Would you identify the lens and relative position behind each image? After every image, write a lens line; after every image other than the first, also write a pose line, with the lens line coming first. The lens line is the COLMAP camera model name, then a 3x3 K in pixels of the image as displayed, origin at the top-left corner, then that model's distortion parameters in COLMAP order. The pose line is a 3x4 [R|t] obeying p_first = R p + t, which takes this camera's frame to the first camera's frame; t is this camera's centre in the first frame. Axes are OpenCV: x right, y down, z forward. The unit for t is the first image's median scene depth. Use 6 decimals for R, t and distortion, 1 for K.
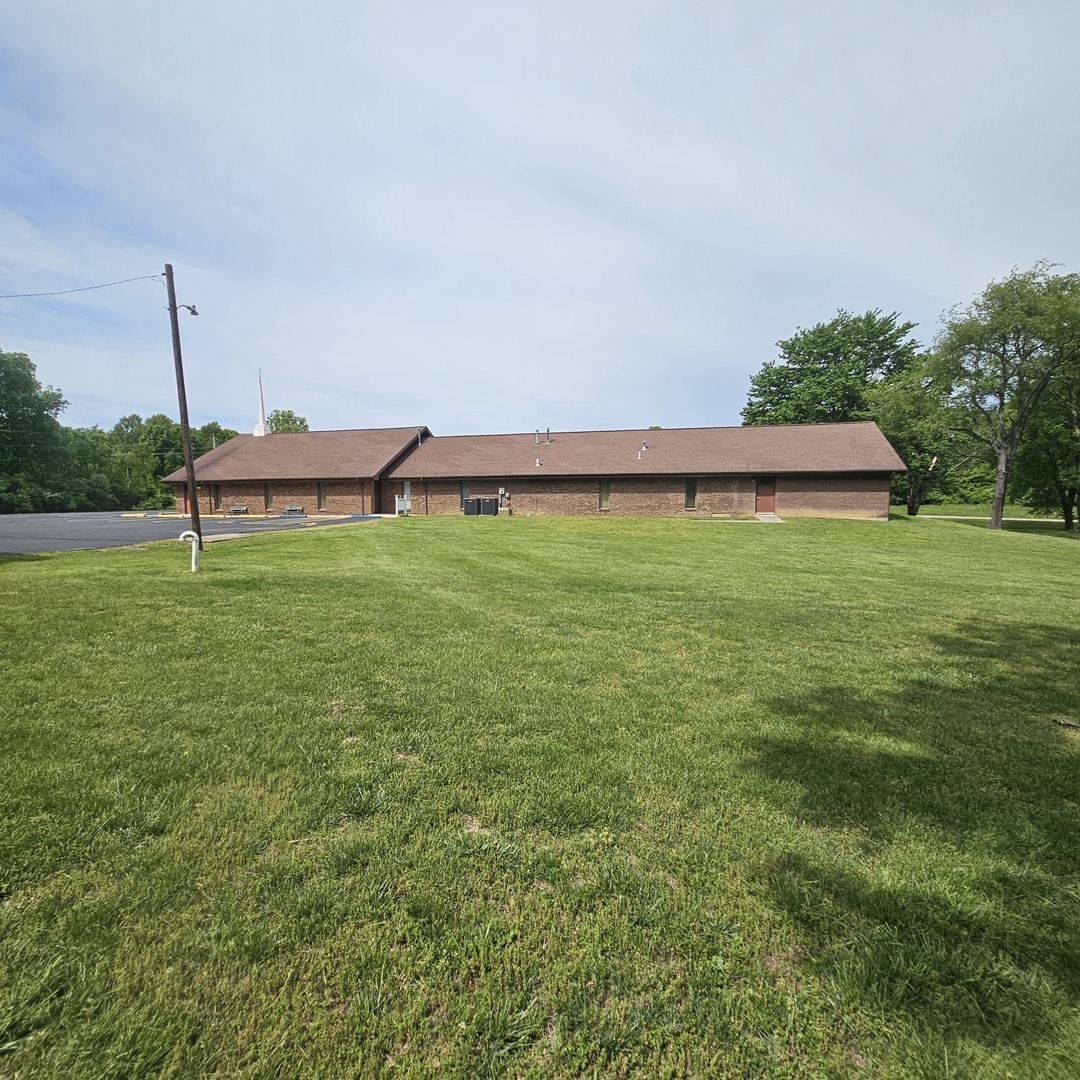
lens RADIAL K [[583.7, 0, 538.5], [0, 583.7, 539.0], [0, 0, 1]] dist [-0.002148, 0.000499]
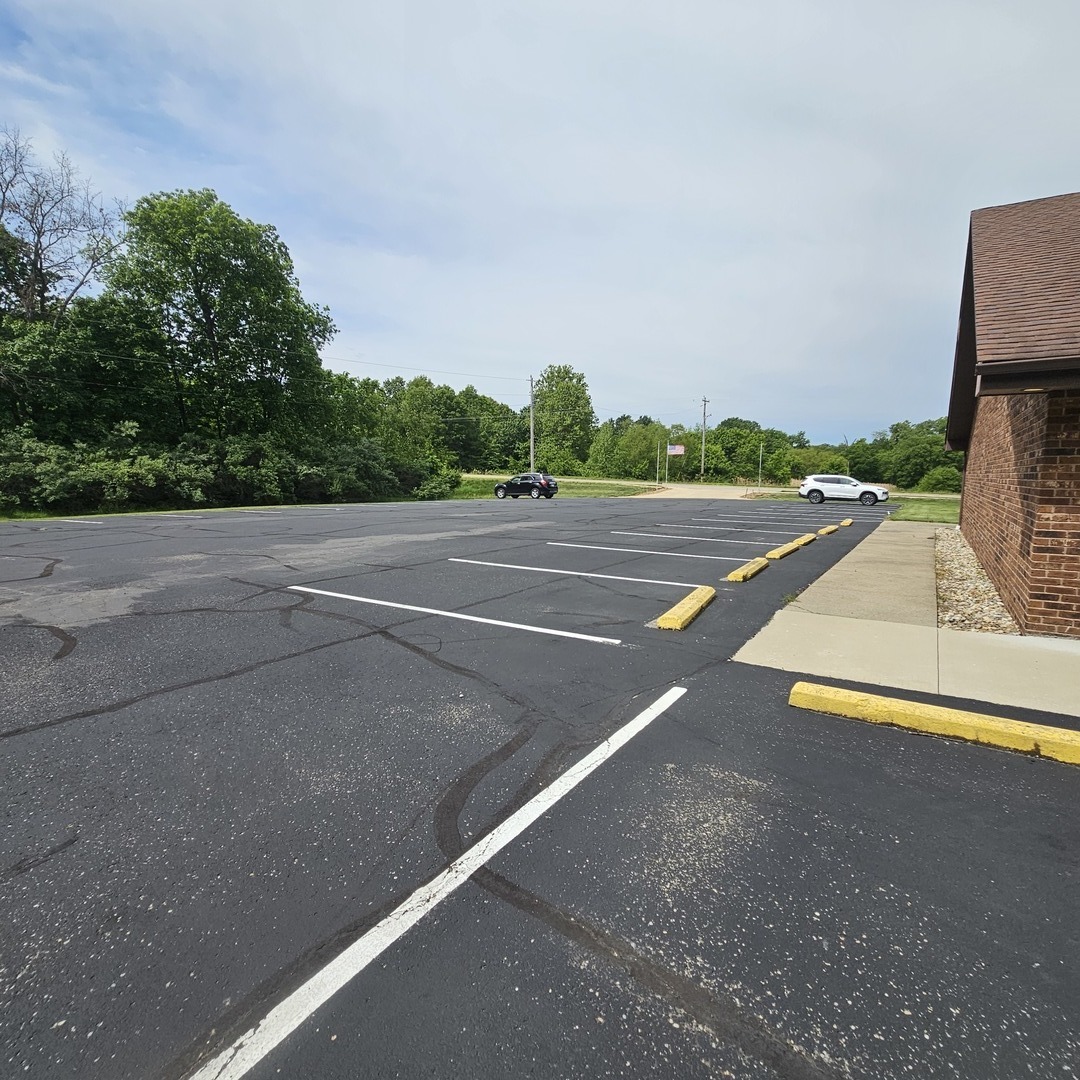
lens RADIAL K [[583.7, 0, 538.5], [0, 583.7, 539.0], [0, 0, 1]] dist [-0.002148, 0.000499]
pose [[0.940174, 0.067605, -0.333919, -0.358545], [-0.053276, 0.997230, 0.051897, -0.043387], [0.336503, -0.031002, 0.941172, 0.451387]]
